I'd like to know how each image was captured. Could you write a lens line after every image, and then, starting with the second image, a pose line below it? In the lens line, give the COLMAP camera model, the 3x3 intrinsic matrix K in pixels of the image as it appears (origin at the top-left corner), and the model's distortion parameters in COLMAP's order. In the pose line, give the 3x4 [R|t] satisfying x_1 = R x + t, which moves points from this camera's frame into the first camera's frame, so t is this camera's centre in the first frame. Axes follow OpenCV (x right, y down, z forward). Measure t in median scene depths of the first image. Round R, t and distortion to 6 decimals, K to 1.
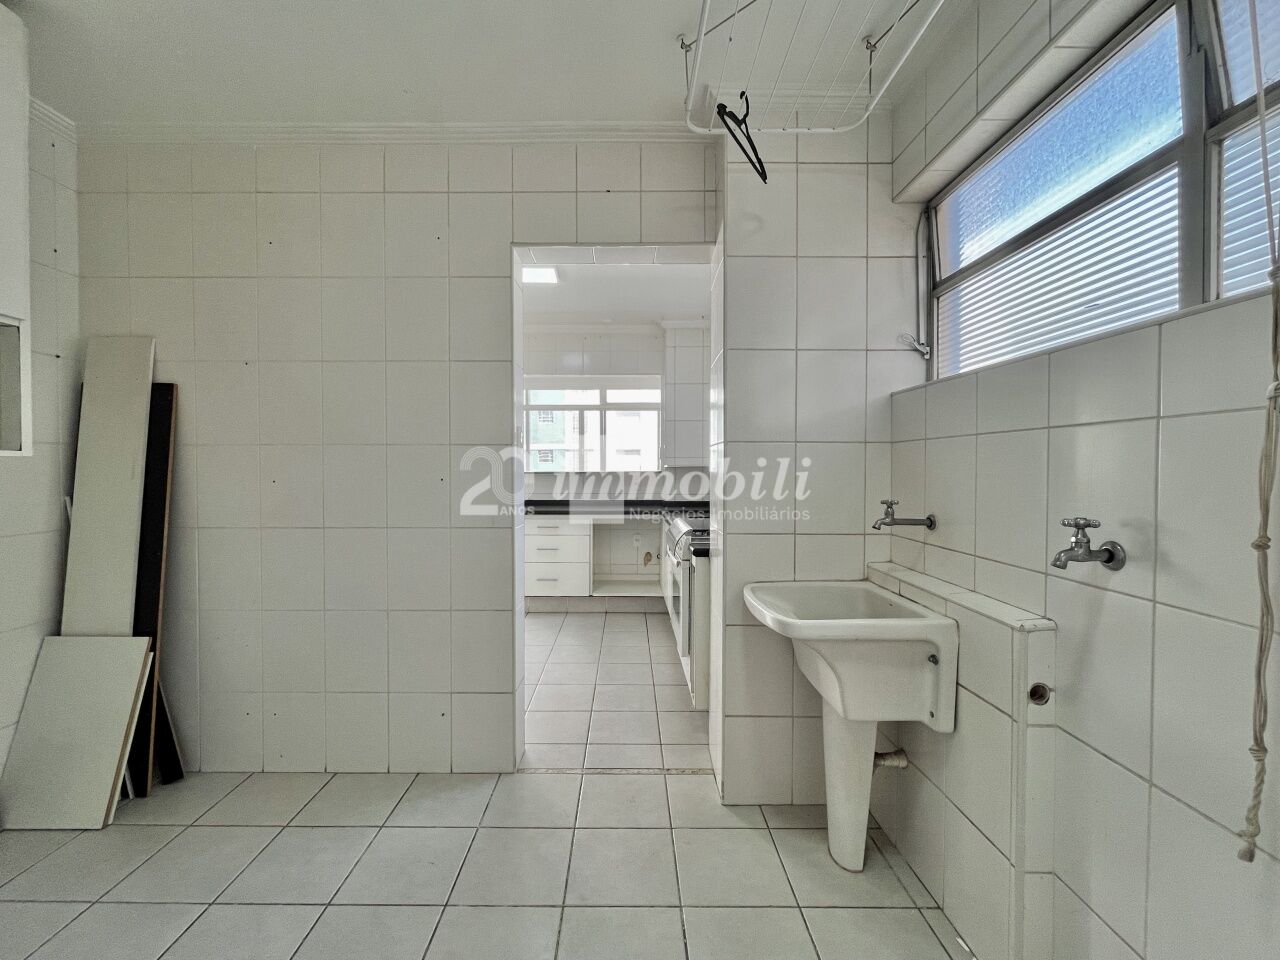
lens RADIAL K [[525.5, 0, 625.1], [0, 525.5, 475.3], [0, 0, 1]] dist [-0.006433, 0.000740]
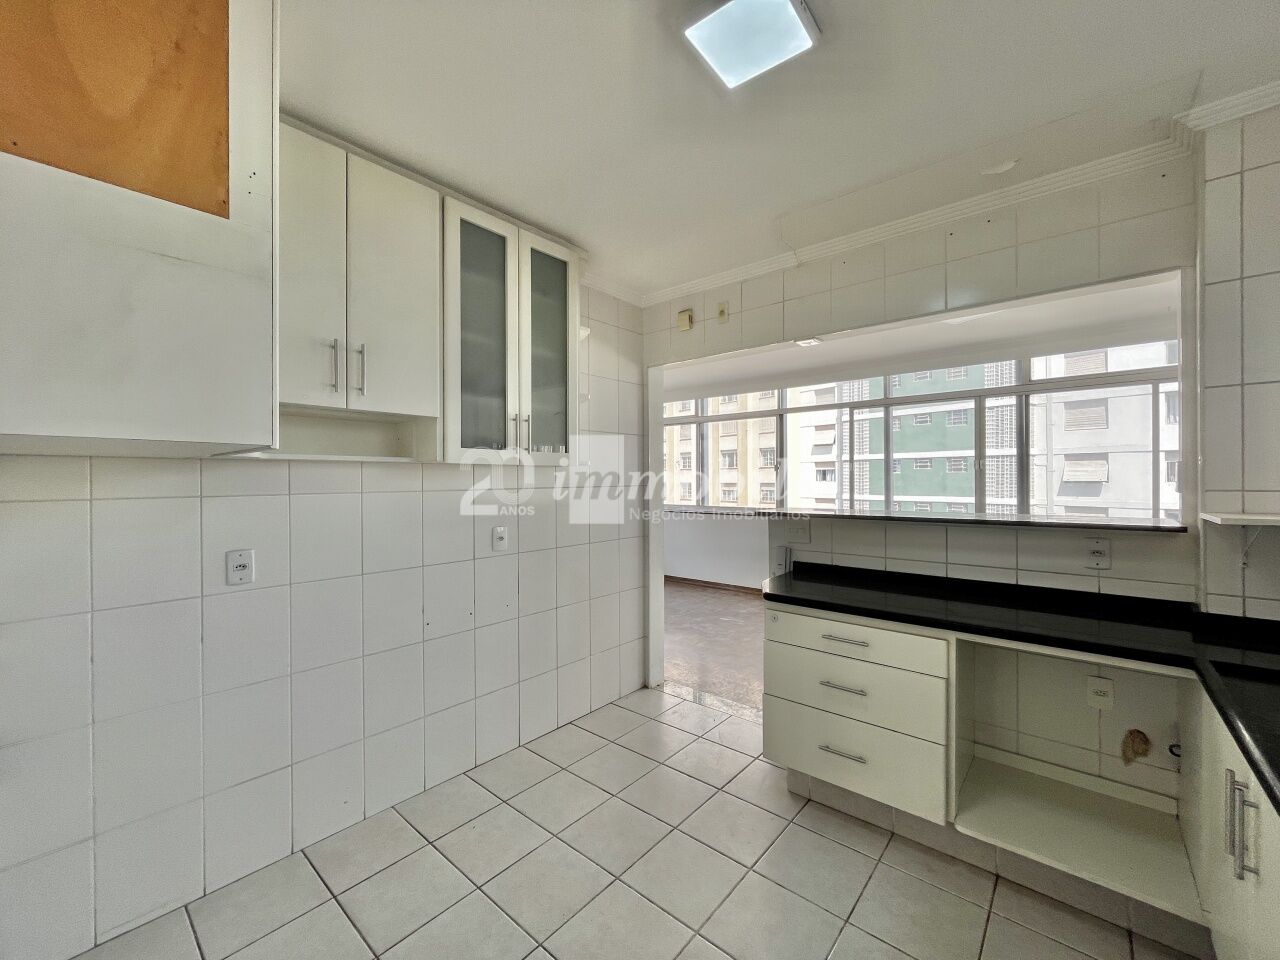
lens RADIAL K [[525.5, 0, 641.8], [0, 525.5, 474.2], [0, 0, 1]] dist [-0.006433, 0.000740]
pose [[0.765353, -0.002704, -0.643605, 0.032640], [-0.008127, 0.999871, -0.013864, -0.100087], [0.643560, 0.015842, 0.765232, 1.217871]]
